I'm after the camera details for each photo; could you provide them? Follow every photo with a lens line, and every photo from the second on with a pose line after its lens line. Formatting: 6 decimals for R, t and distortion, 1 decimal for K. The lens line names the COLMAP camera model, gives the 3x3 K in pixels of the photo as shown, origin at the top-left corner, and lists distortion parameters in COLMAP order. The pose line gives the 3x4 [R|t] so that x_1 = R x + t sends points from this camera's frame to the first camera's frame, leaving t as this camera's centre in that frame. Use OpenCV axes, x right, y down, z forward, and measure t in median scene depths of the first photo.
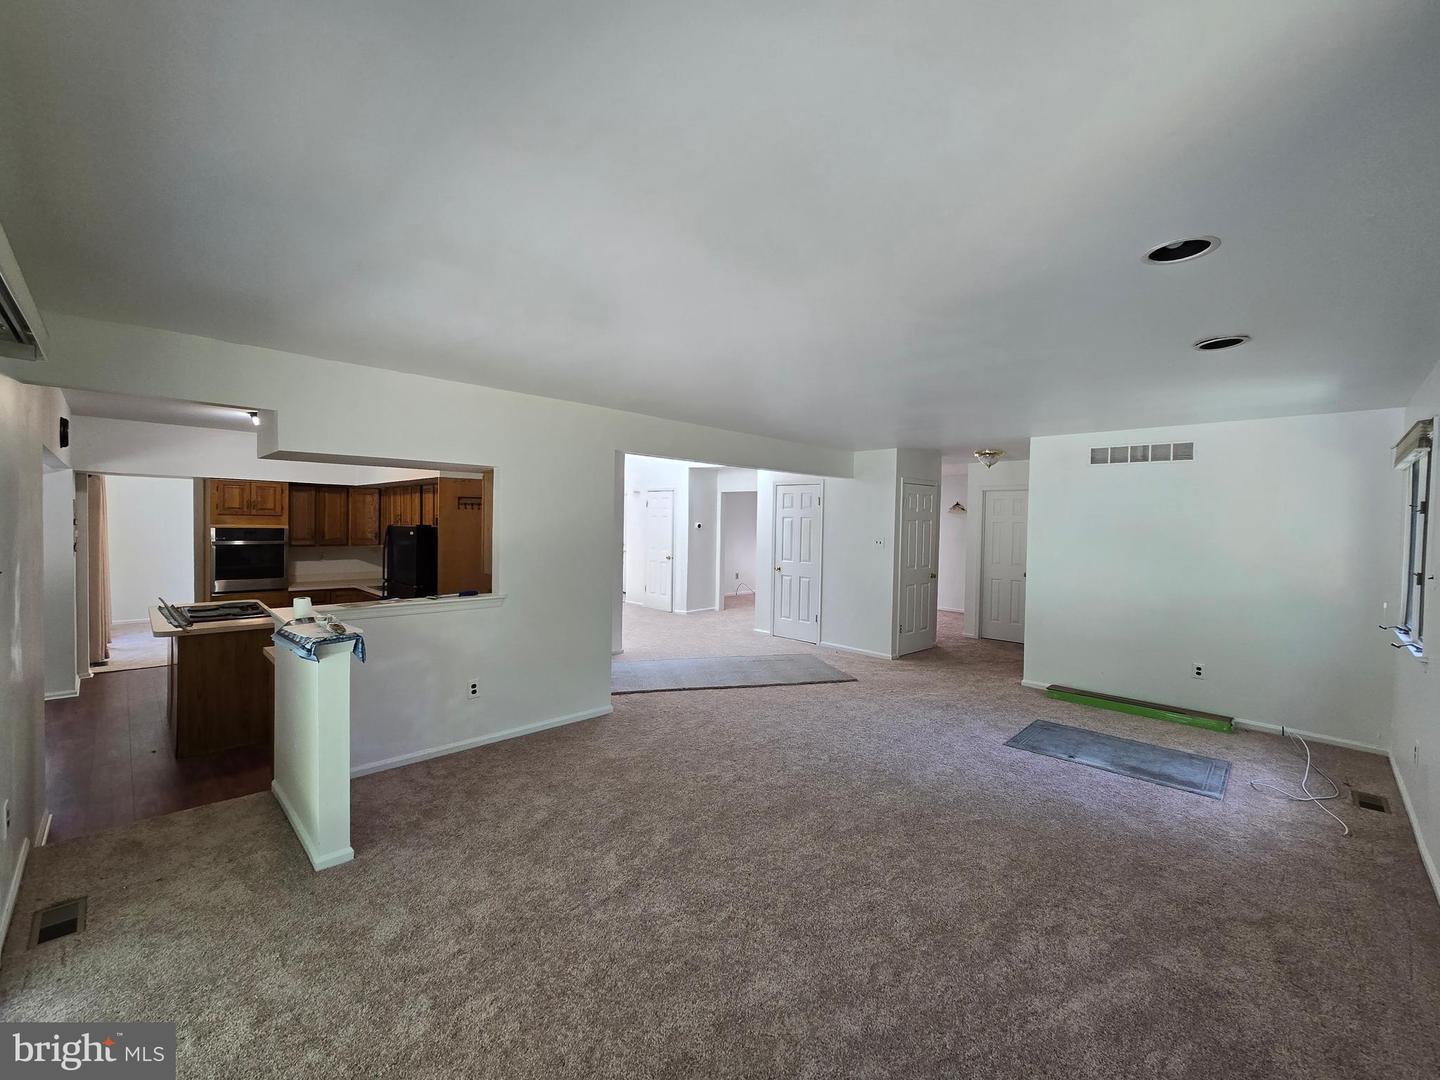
lens RADIAL K [[598.5, 0, 722.5], [0, 598.5, 535.0], [0, 0, 1]] dist [-0.001262, 0.000055]
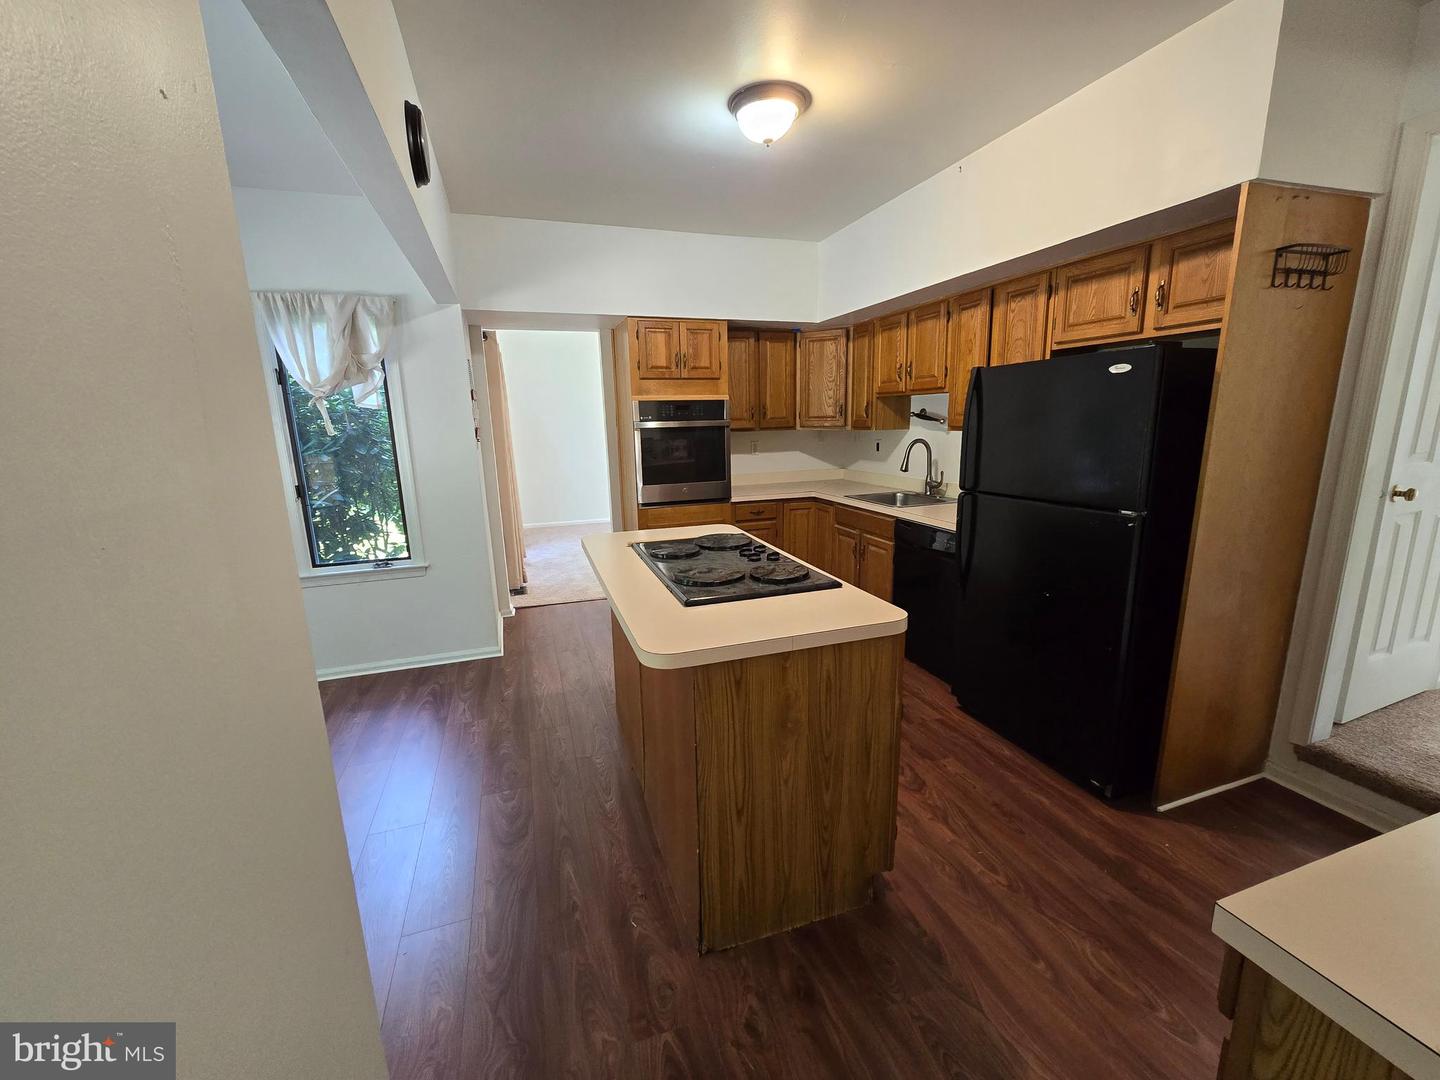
lens RADIAL K [[589.7, 0, 718.9], [0, 589.7, 540.0], [0, 0, 1]] dist [-0.001375, 0.000663]
pose [[0.895754, 0.049722, -0.441760, -0.476665], [0.032485, 0.983747, 0.176595, 0.023866], [0.443361, -0.172536, 0.879581, 0.454981]]
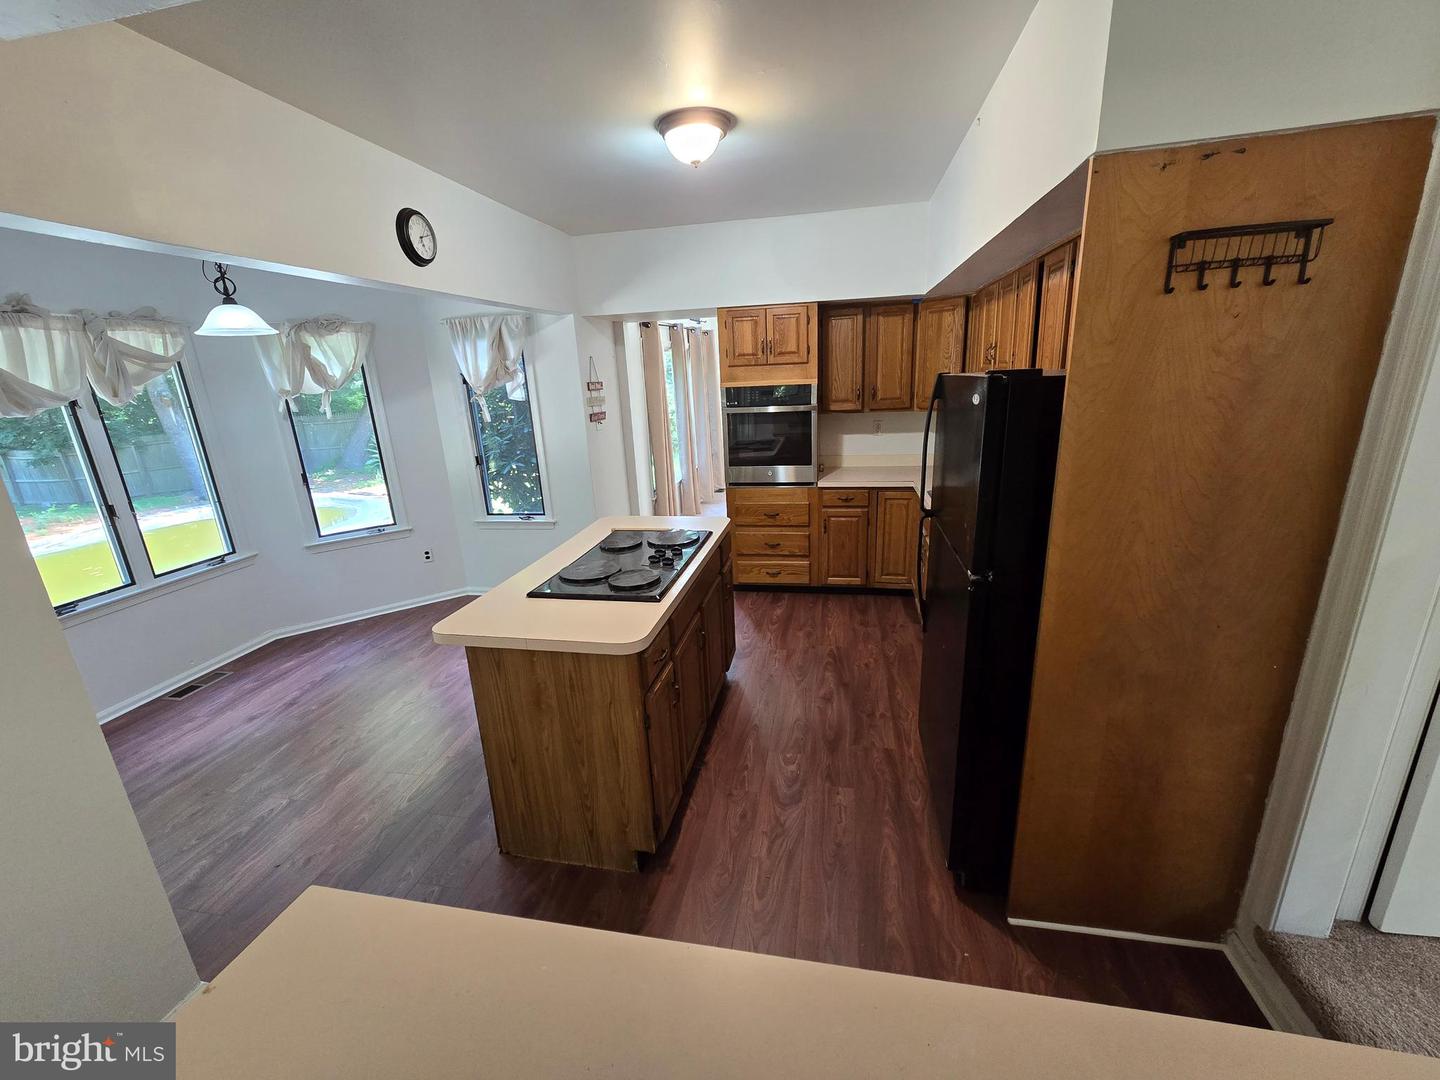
lens RADIAL K [[589.7, 0, 718.9], [0, 589.7, 540.0], [0, 0, 1]] dist [-0.001375, 0.000663]
pose [[0.551857, 0.187438, -0.812601, -0.277128], [0.039490, 0.967447, 0.249974, -0.011723], [0.833003, -0.170040, 0.526490, 0.596620]]
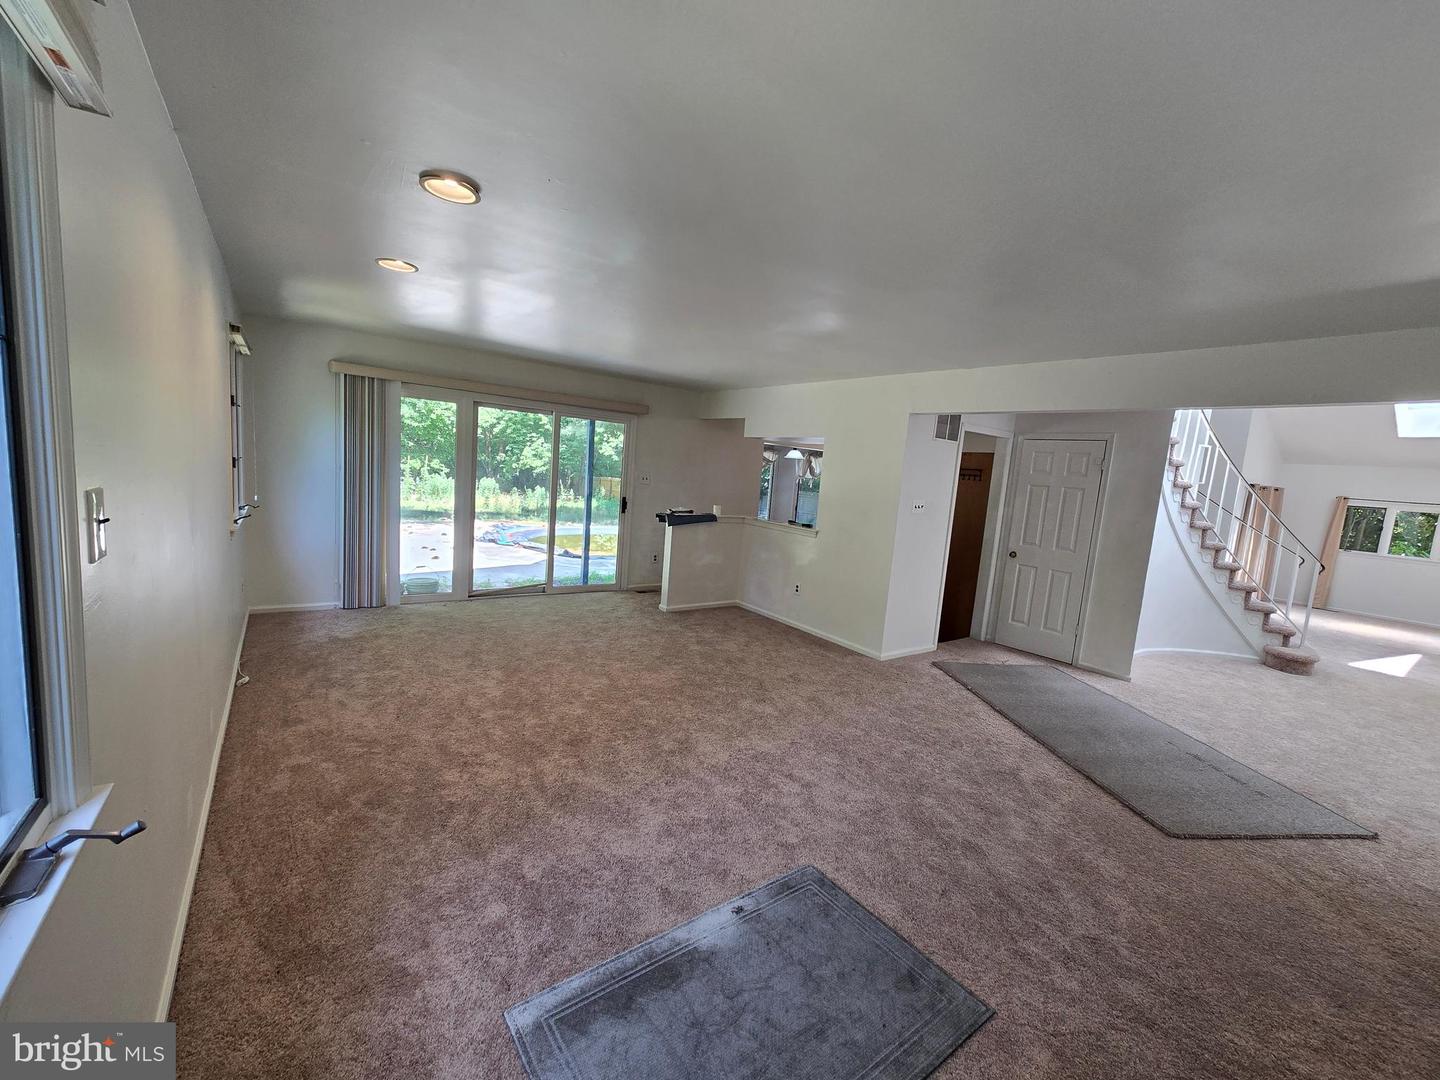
lens RADIAL K [[589.7, 0, 718.9], [0, 589.7, 540.0], [0, 0, 1]] dist [-0.001375, 0.000663]
pose [[-0.162246, 0.088808, -0.982746, 0.642849], [-0.104294, 0.988820, 0.106575, -0.000832], [0.981223, 0.119786, -0.151170, 0.619046]]
